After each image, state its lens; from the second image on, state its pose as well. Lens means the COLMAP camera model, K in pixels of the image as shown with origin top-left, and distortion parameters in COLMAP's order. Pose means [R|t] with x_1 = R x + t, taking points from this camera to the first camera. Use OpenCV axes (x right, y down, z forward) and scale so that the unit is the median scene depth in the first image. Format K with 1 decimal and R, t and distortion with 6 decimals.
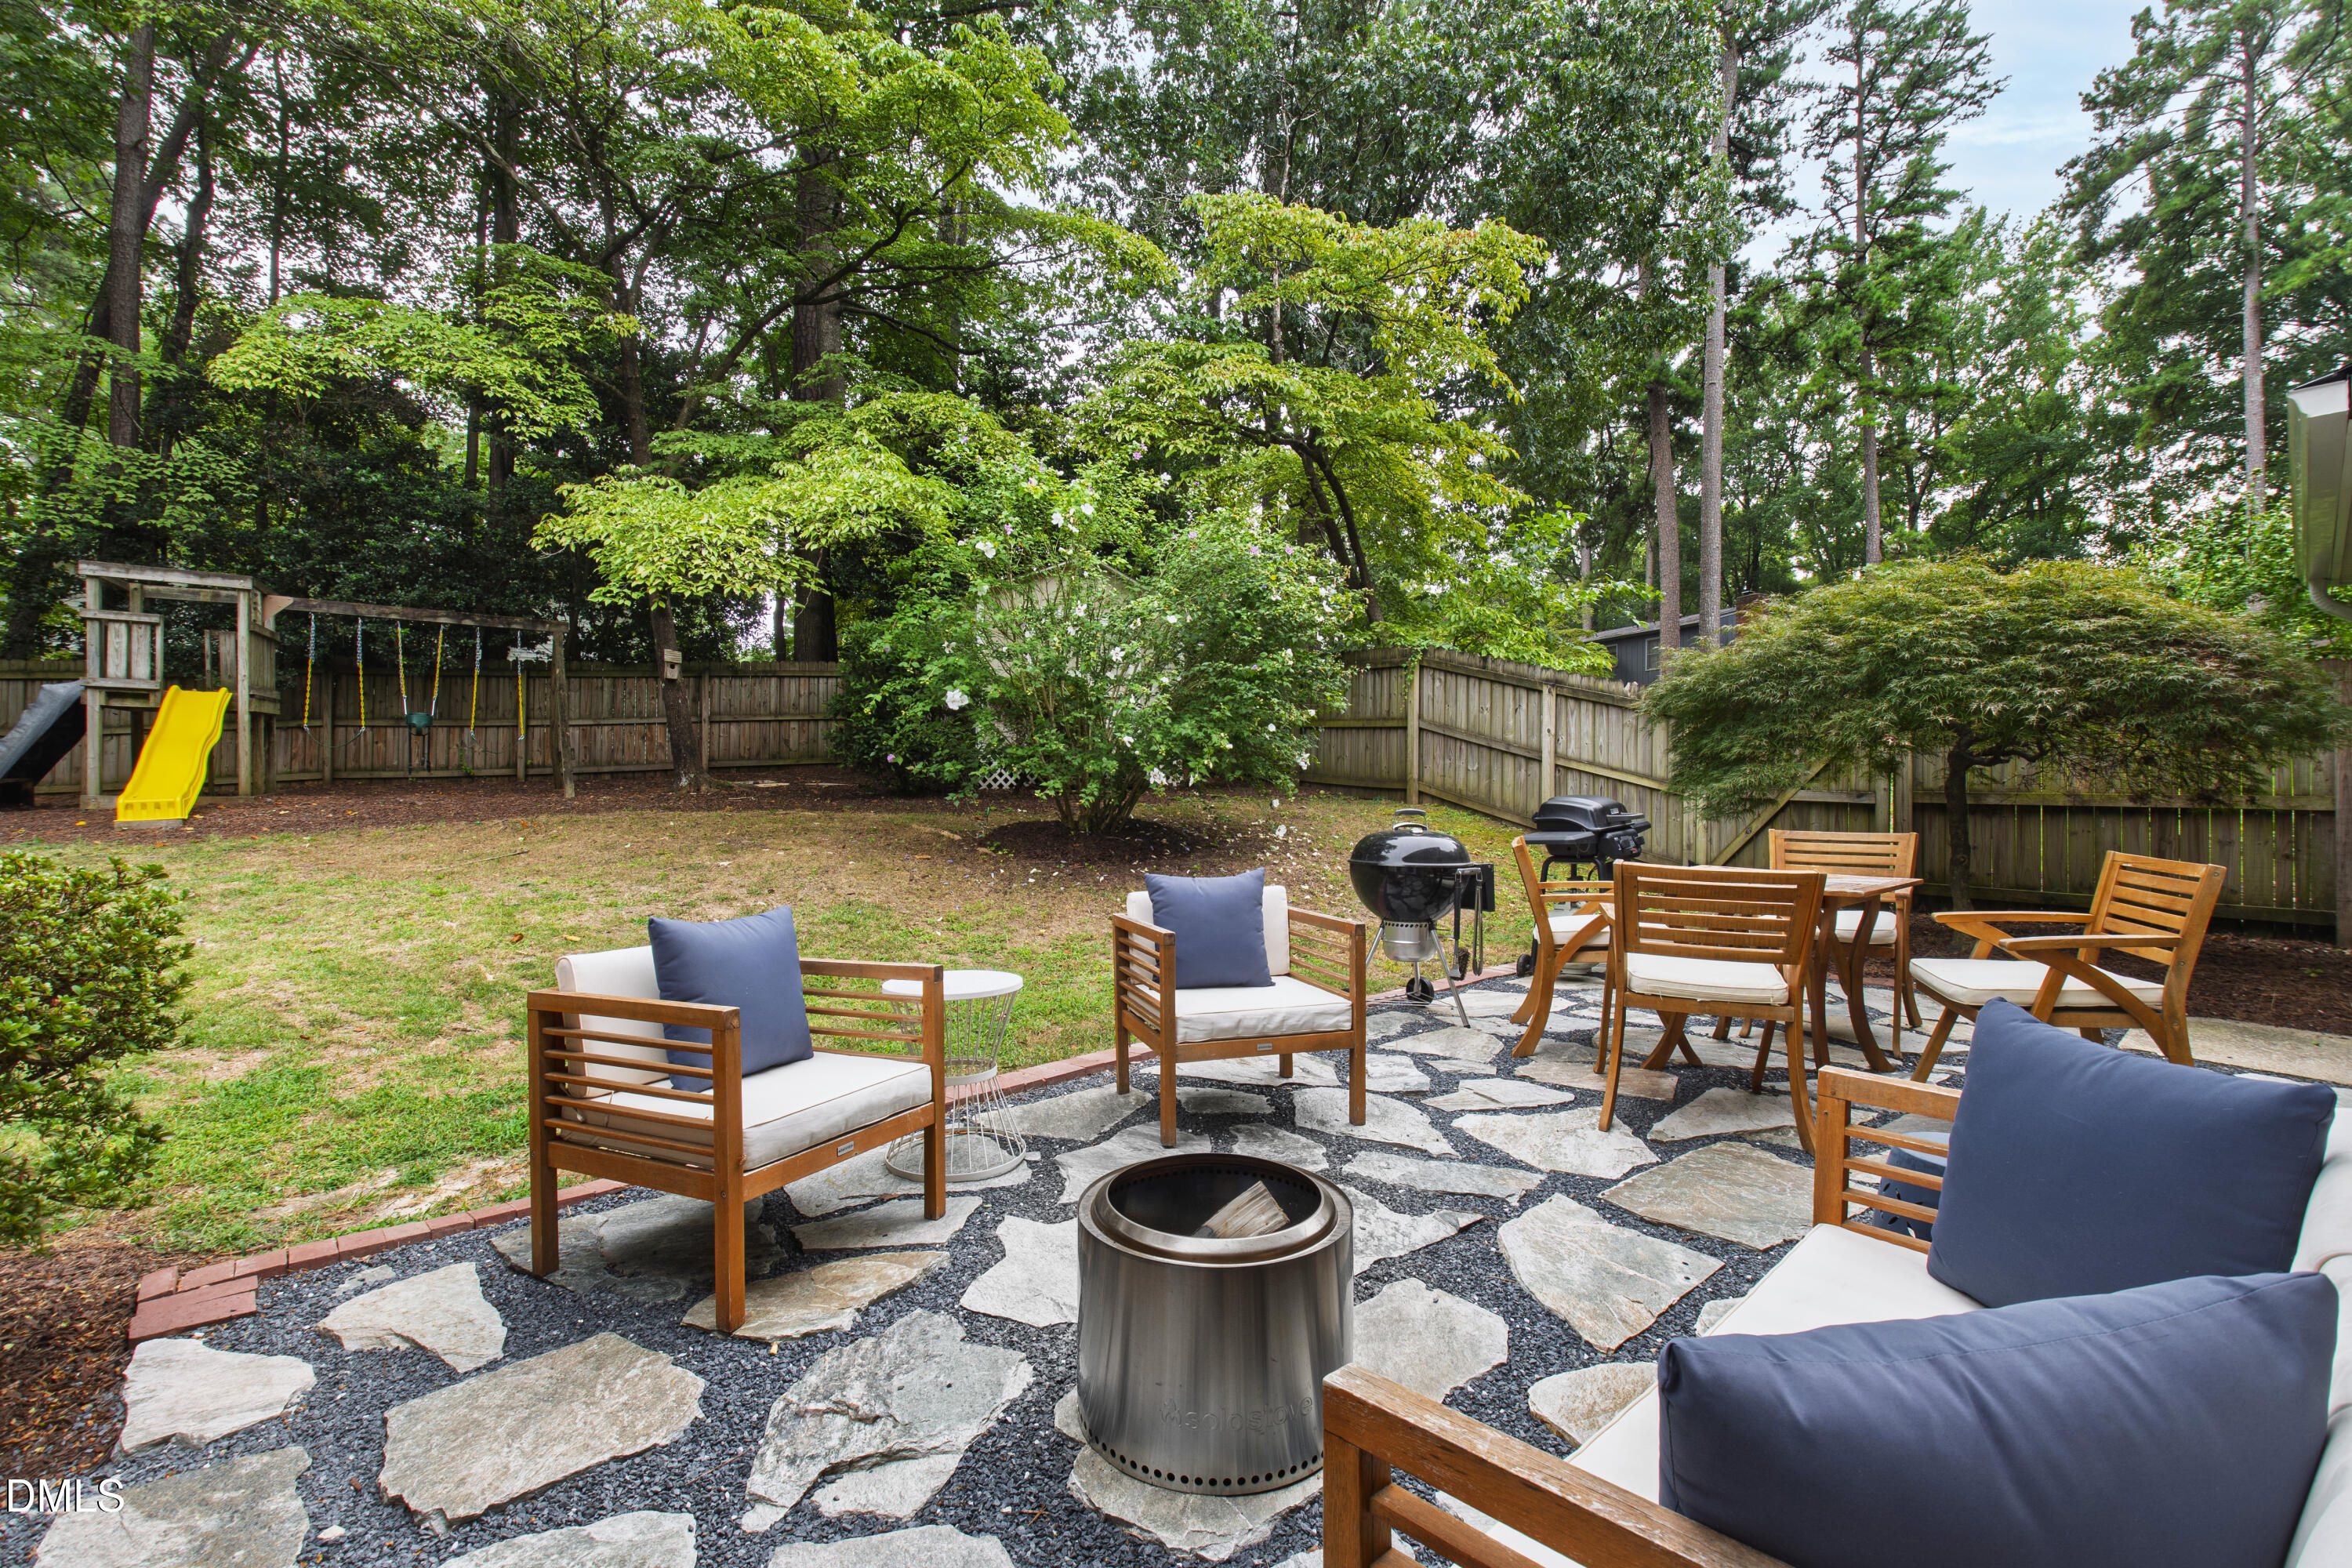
lens RADIAL K [[1045.6, 0, 1170.9], [0, 1045.6, 799.9], [0, 0, 1]] dist [0.001657, -0.000531]
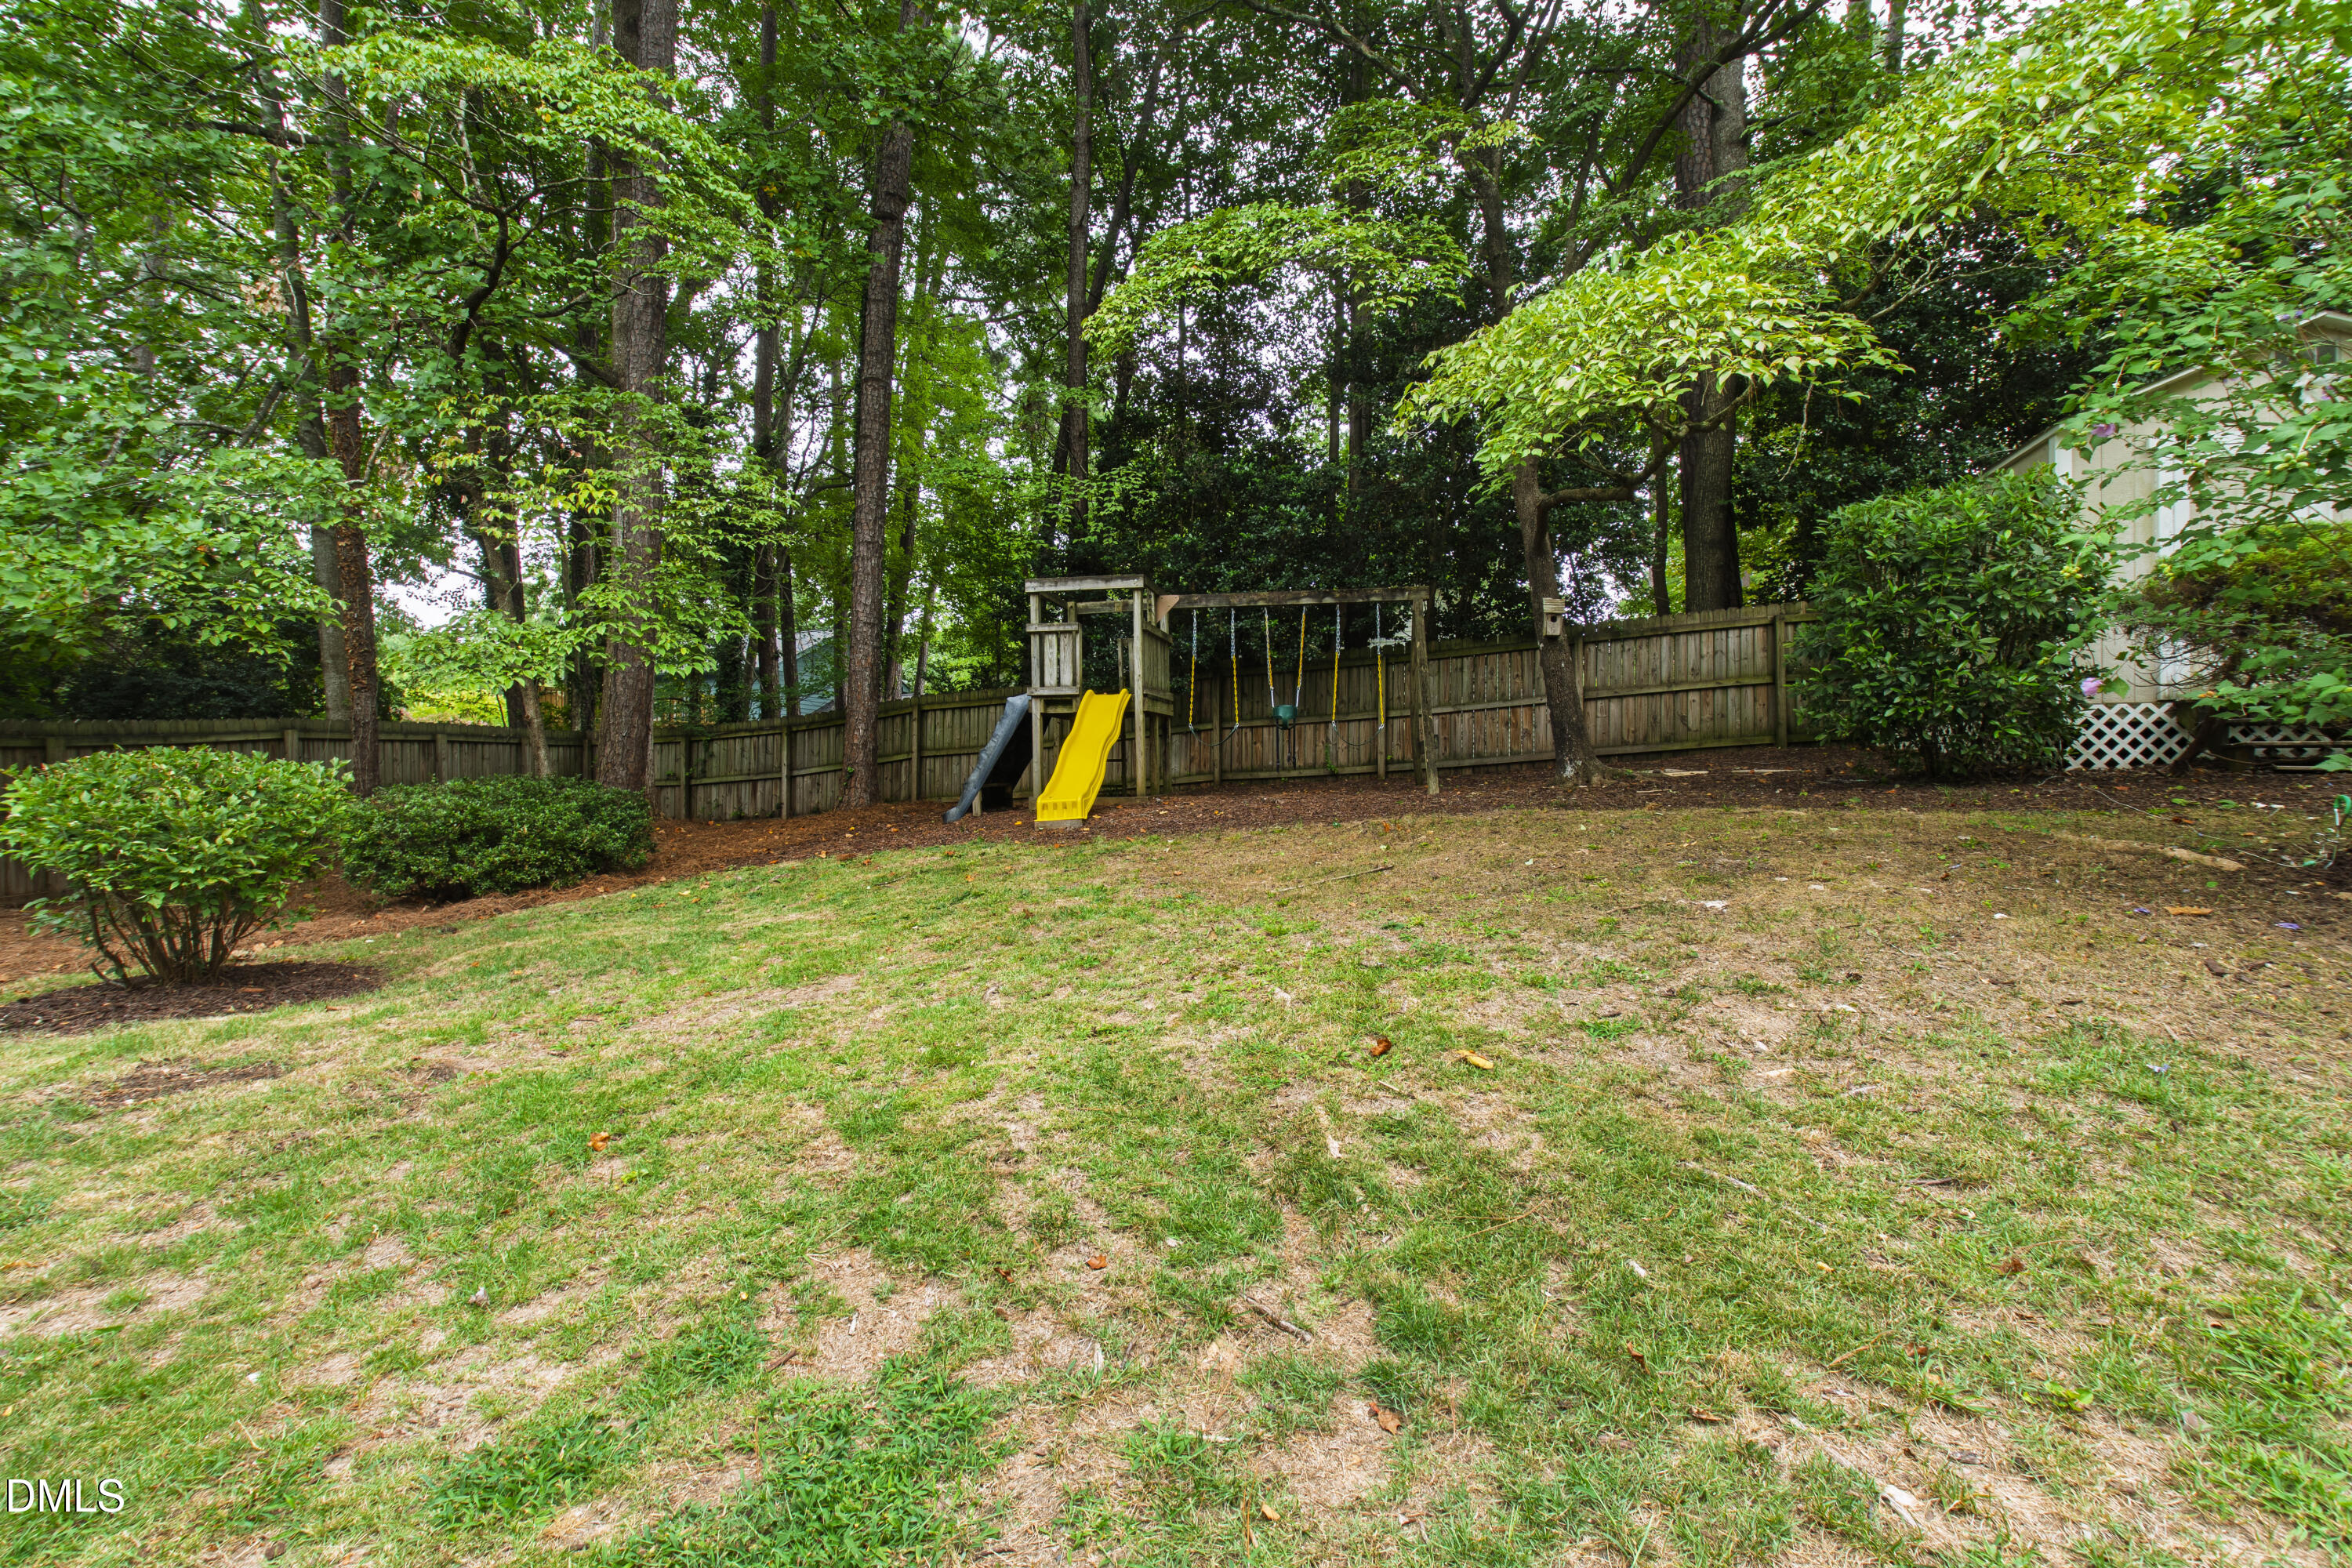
lens RADIAL K [[1045.6, 0, 1170.9], [0, 1045.6, 791.1], [0, 0, 1]] dist [0.001657, -0.000531]
pose [[0.728506, -0.016955, -0.684830, -0.193980], [0.009469, 0.999847, -0.014682, 0.006103], [0.684974, 0.004212, 0.728555, 0.310817]]
